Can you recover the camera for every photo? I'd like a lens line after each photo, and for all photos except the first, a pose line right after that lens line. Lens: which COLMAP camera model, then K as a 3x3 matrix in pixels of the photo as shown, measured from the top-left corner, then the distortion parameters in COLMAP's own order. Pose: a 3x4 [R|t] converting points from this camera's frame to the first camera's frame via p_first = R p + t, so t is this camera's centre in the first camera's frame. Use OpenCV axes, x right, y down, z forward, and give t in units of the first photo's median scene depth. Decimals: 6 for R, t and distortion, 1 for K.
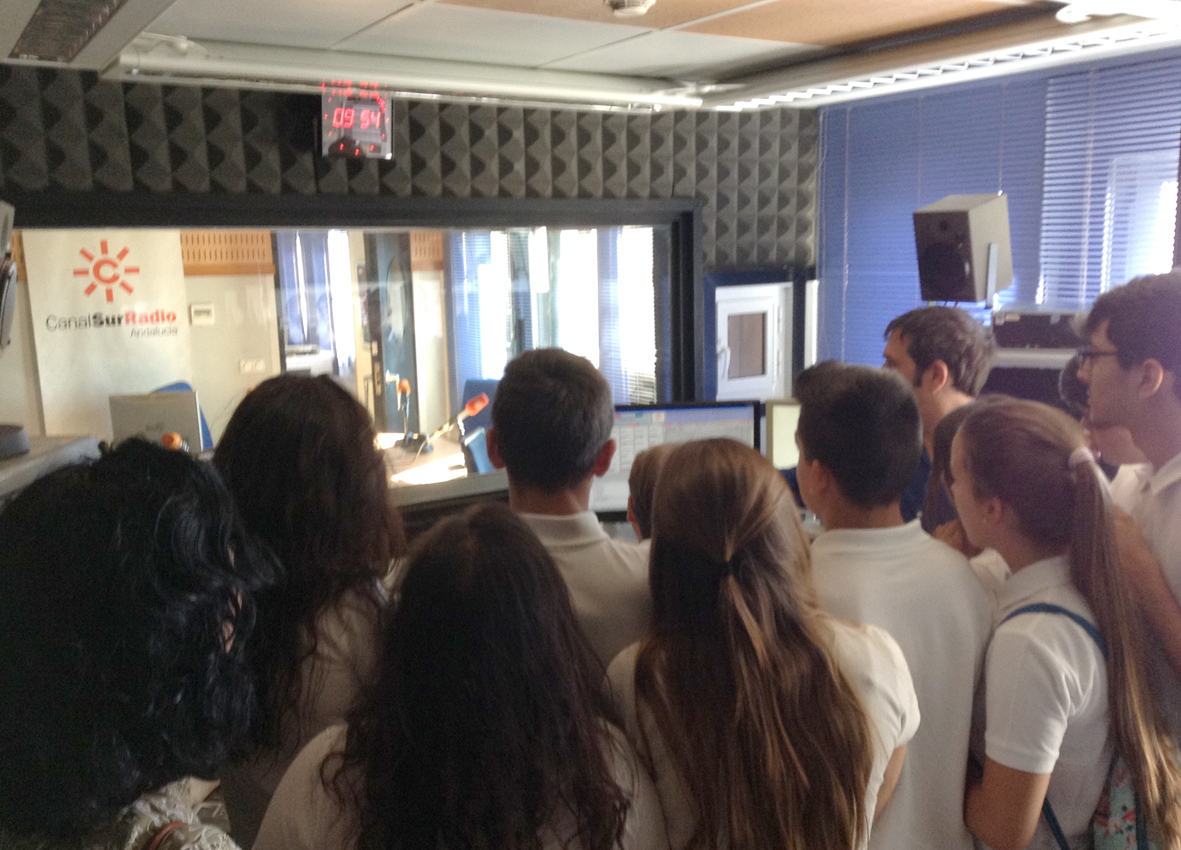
lens RADIAL K [[1089.6, 0, 568.7], [0, 1089.6, 460.7], [0, 0, 1]] dist [0.043690, 0.000000]
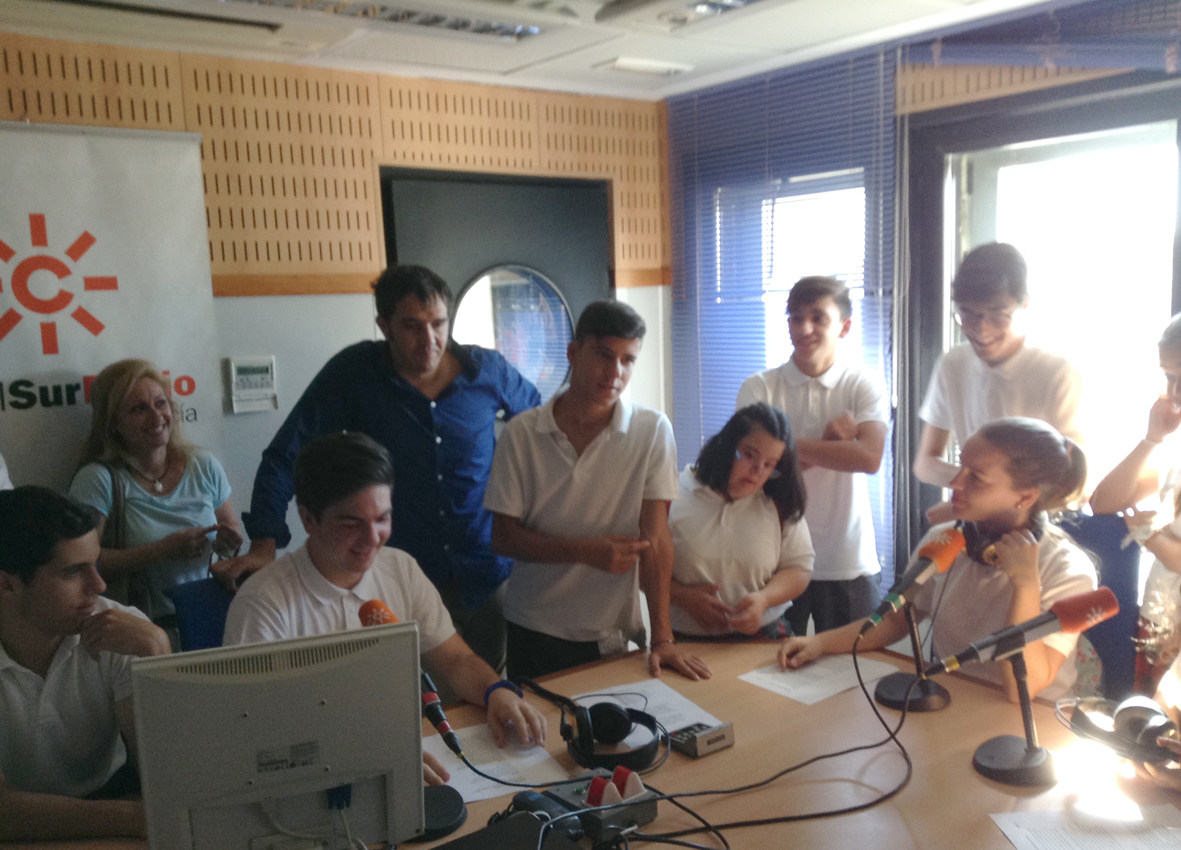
lens RADIAL K [[1089.6, 0, 552.8], [0, 1089.6, 461.9], [0, 0, 1]] dist [0.043690, 0.000000]
pose [[0.993532, -0.014247, 0.112657, -0.462094], [0.018712, 0.999077, -0.038677, -0.138222], [-0.112002, 0.040535, 0.992881, 0.933356]]
